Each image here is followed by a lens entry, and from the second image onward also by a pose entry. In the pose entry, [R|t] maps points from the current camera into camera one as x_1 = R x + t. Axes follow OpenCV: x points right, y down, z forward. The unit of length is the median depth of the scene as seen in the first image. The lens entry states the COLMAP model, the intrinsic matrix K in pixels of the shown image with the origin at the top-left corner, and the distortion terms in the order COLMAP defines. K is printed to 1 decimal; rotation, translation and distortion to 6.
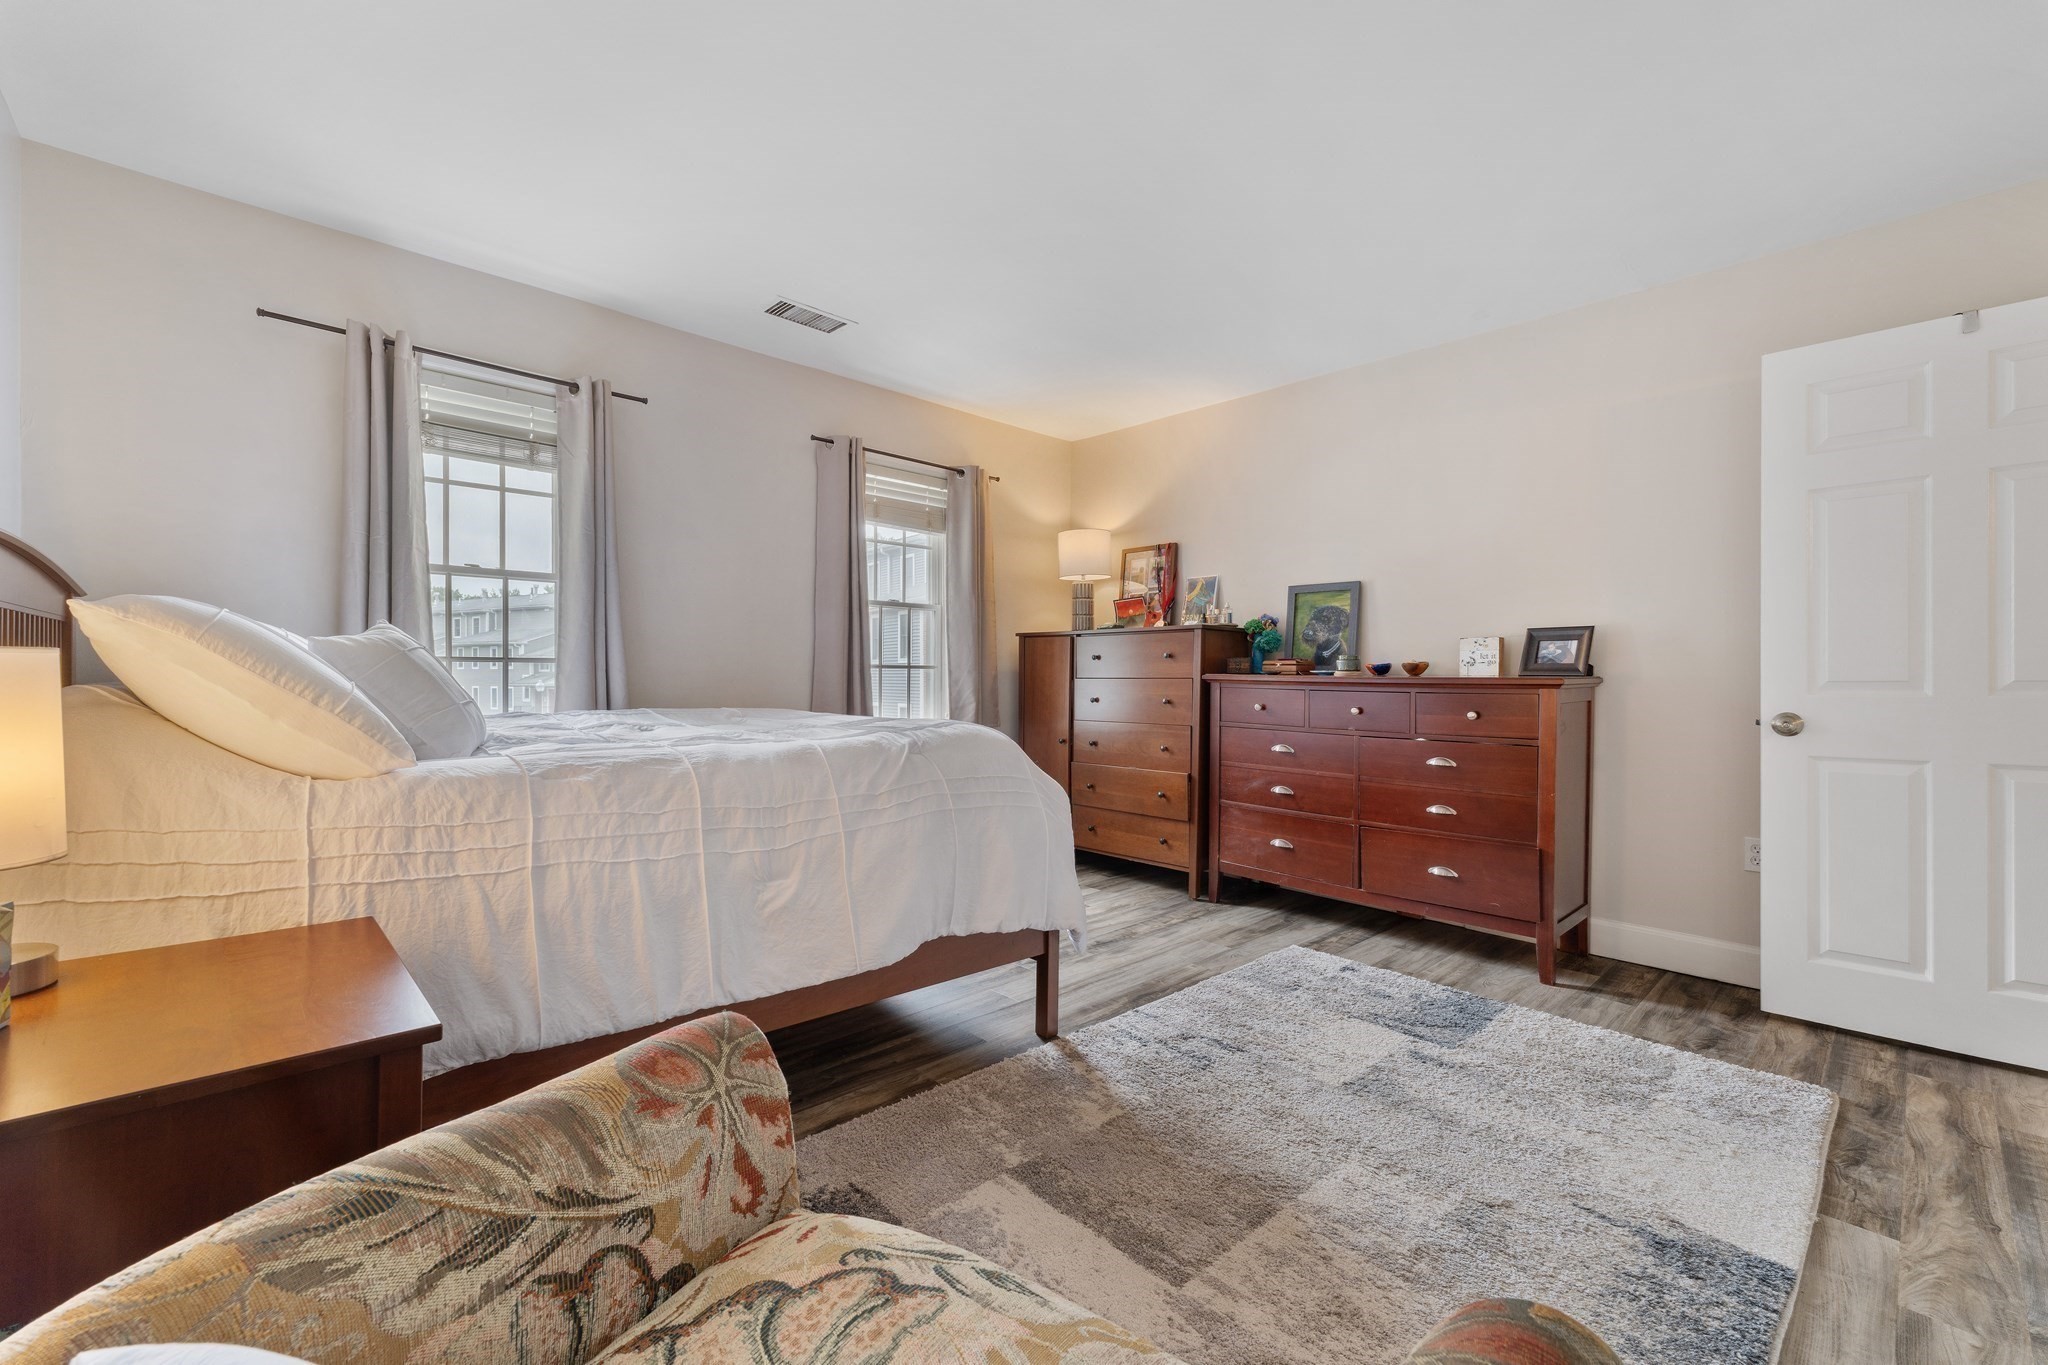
lens RADIAL K [[837.4, 0, 1021.3], [0, 837.4, 670.9], [0, 0, 1]] dist [0.007166, 0.000041]
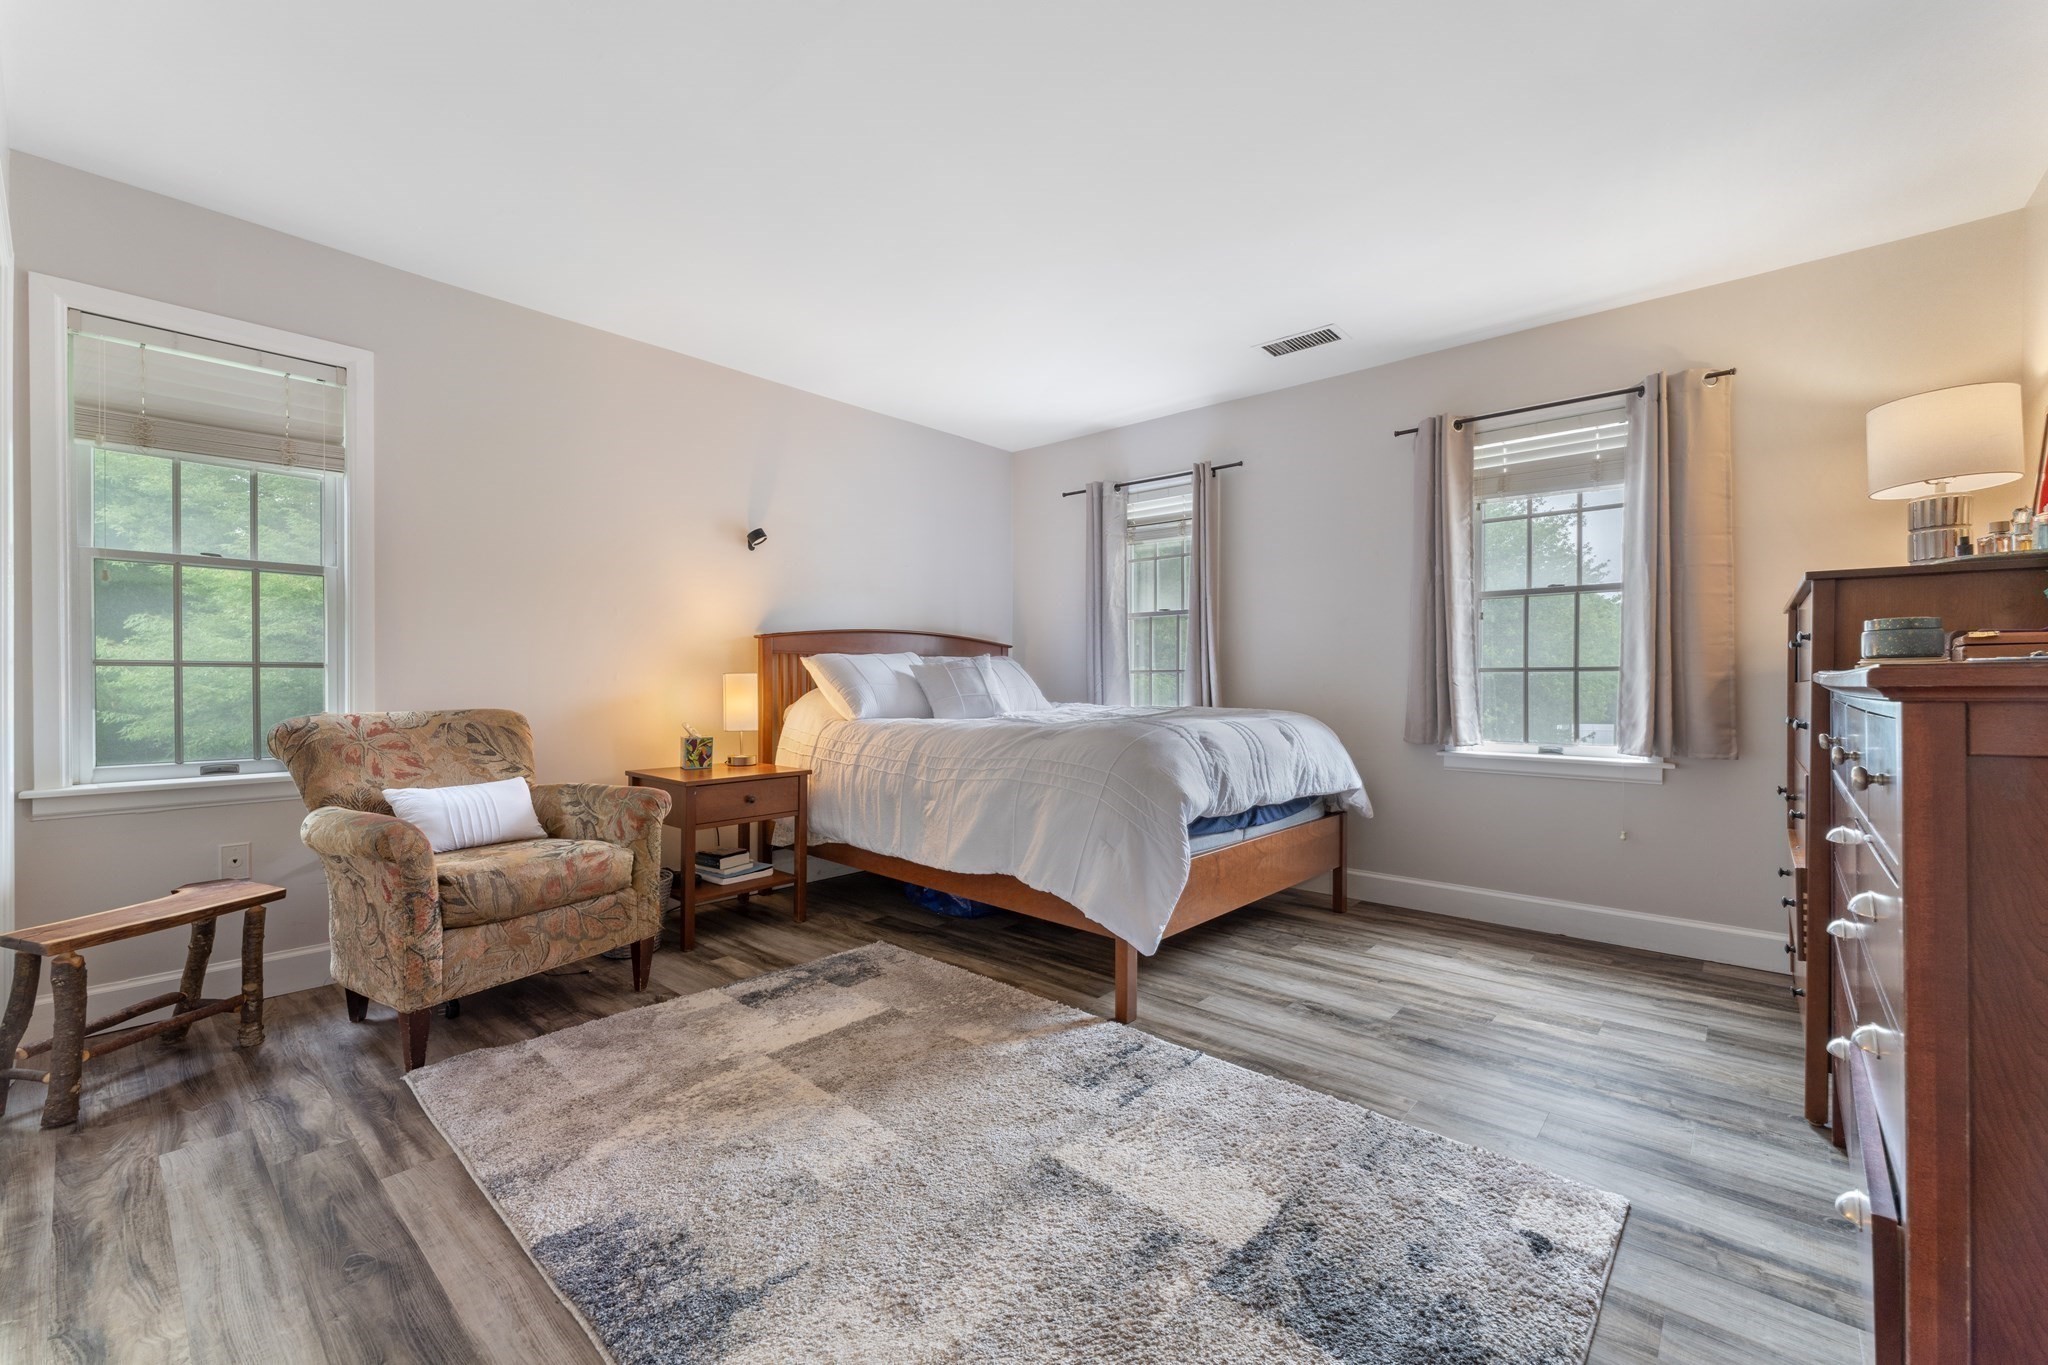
lens RADIAL K [[826.0, 0, 1024.0], [0, 826.0, 682.5], [0, 0, 1]] dist [0.002801, -0.000042]
pose [[0.096941, -0.005564, -0.995275, 0.851486], [0.005027, 0.999974, -0.005101, 0.013212], [0.995277, -0.004509, 0.096967, 0.628620]]
